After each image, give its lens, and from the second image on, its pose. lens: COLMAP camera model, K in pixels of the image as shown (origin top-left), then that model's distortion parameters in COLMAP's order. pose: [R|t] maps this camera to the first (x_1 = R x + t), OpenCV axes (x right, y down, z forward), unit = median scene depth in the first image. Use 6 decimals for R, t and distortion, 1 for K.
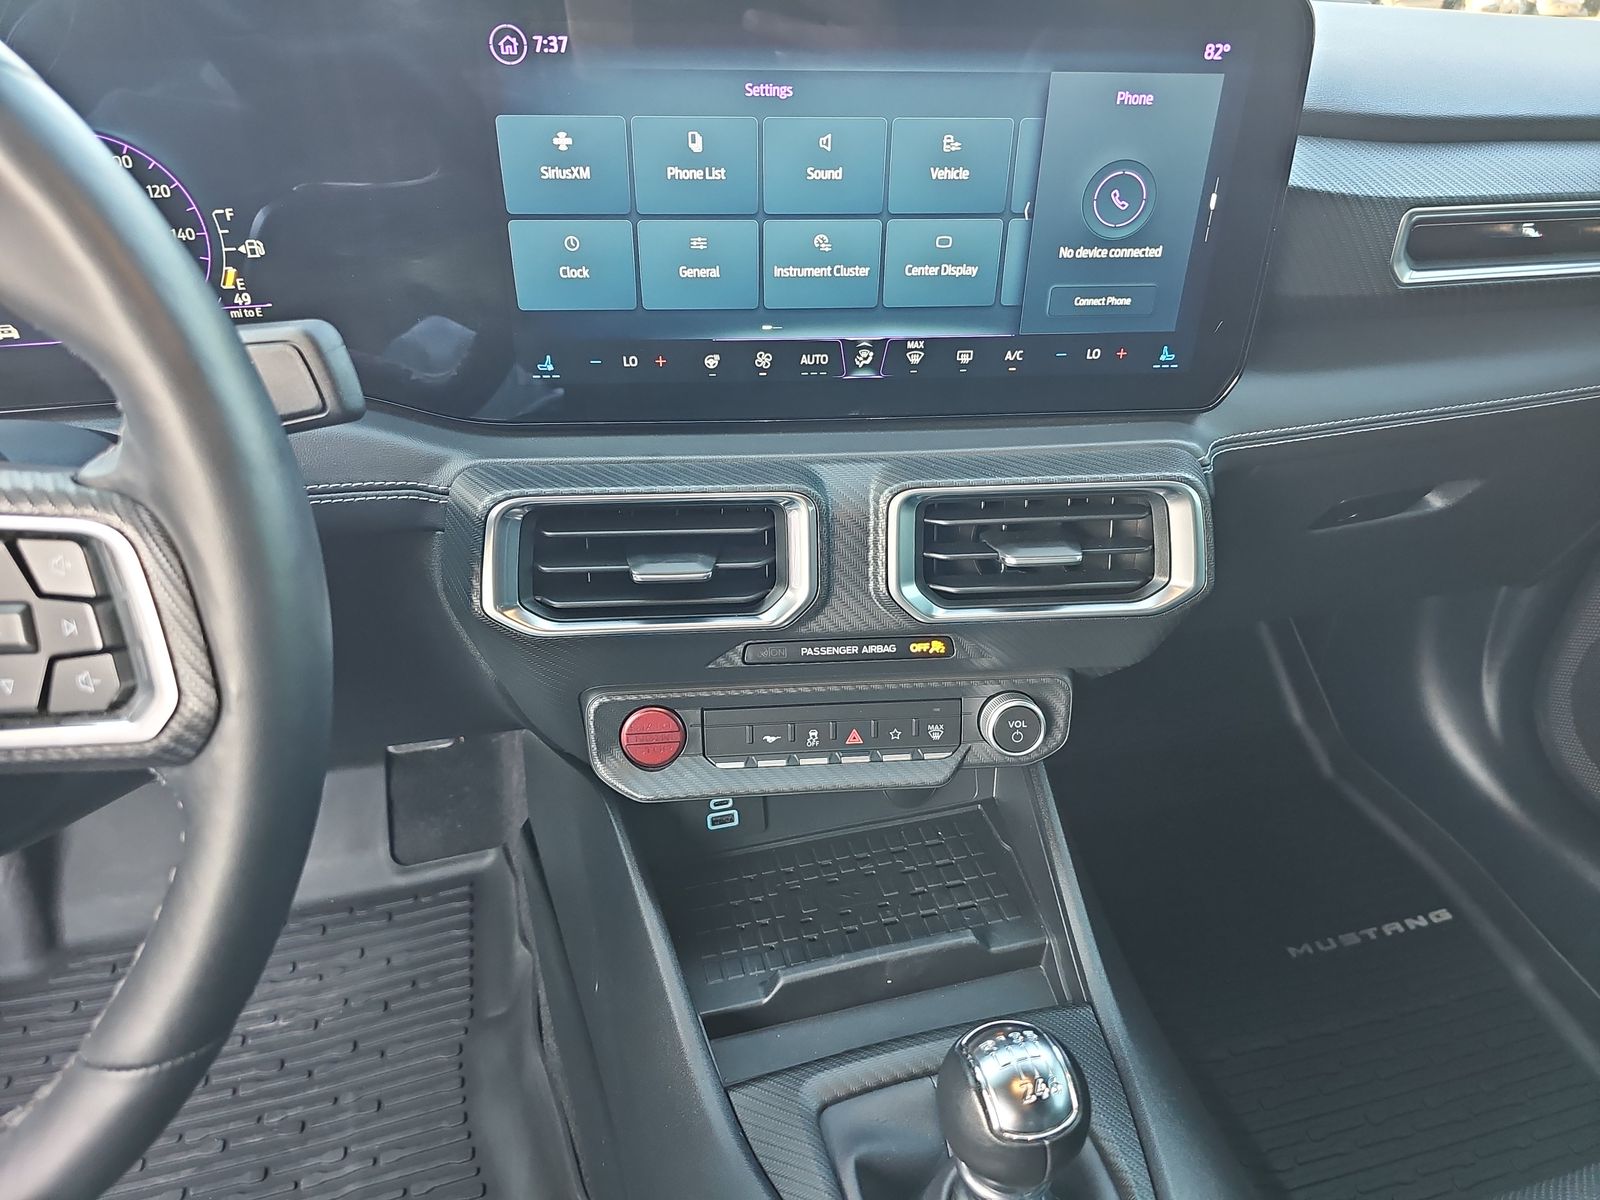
lens RADIAL K [[1111.0, 0, 800.0], [0, 1111.0, 600.0], [0, 0, 1]] dist [0.035141, -0.042074]
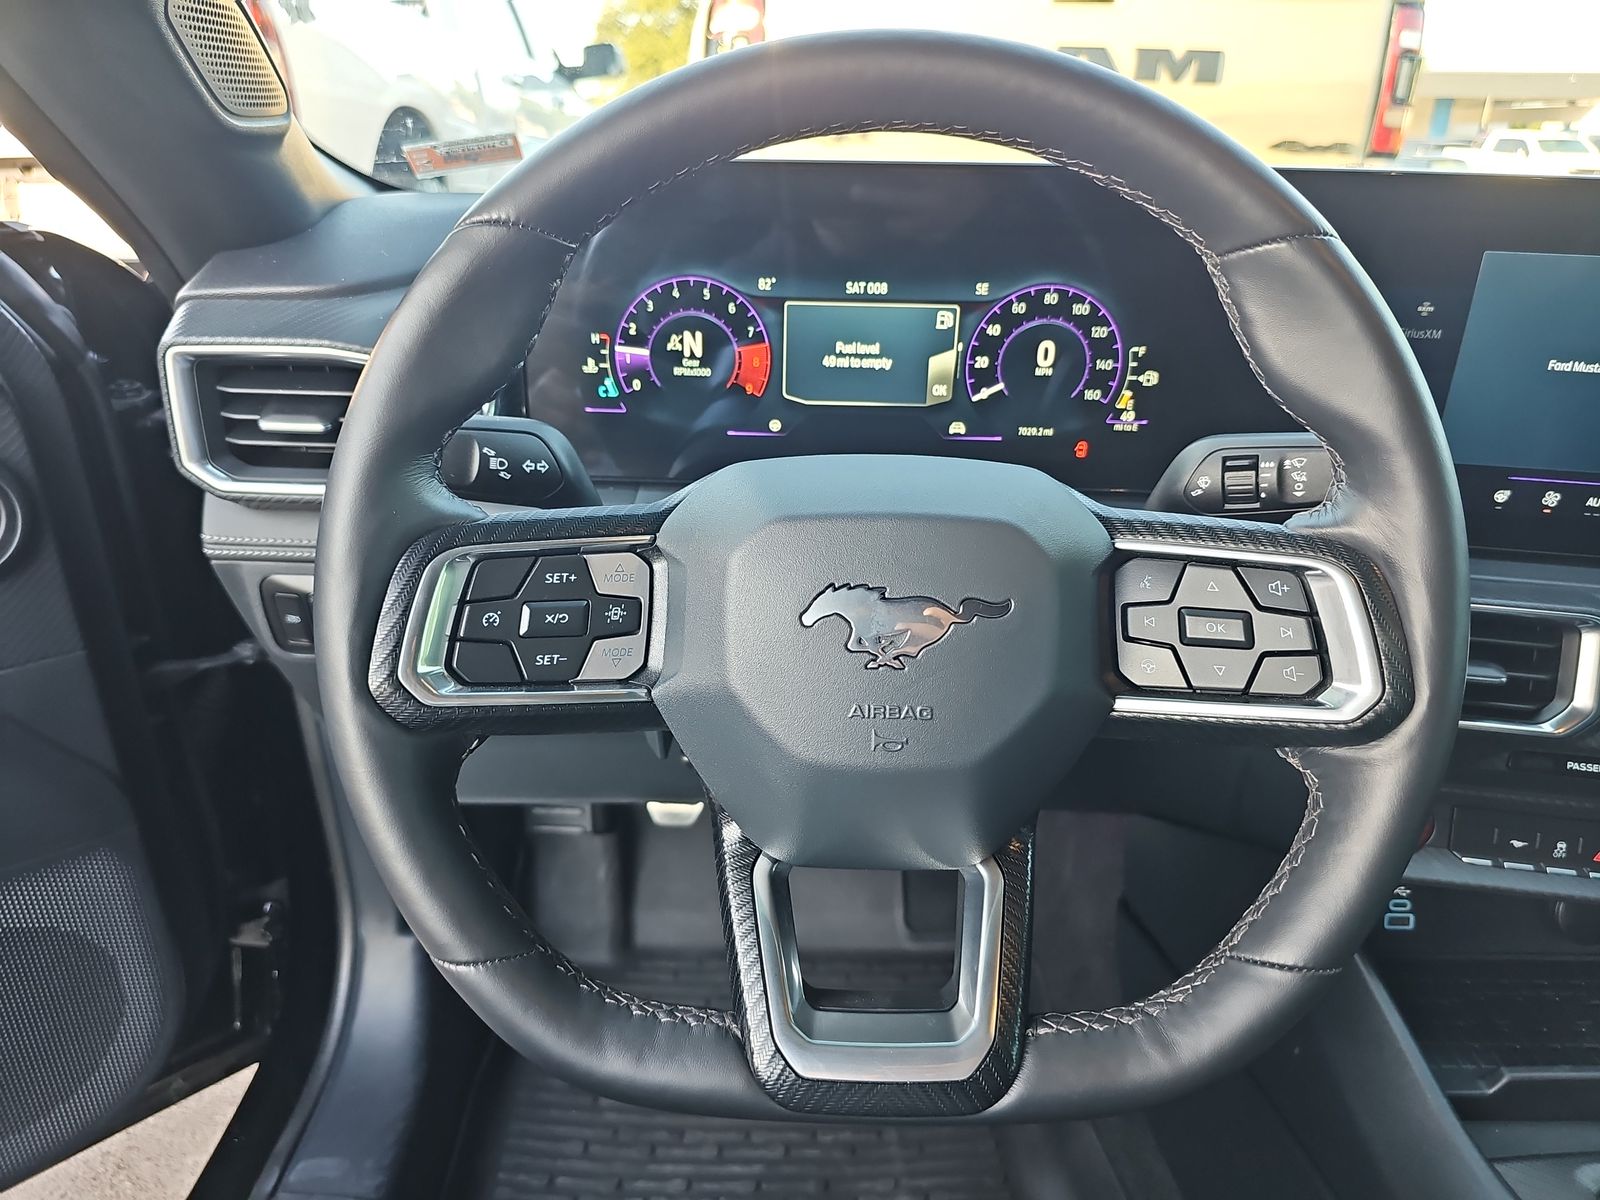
lens RADIAL K [[1111.0, 0, 800.0], [0, 1111.0, 600.0], [0, 0, 1]] dist [0.035141, -0.042074]
pose [[0.962646, 0.108500, -0.248075, -0.470271], [-0.140121, 0.983603, -0.113540, 0.118186], [0.231688, 0.144059, 0.962064, -0.244331]]
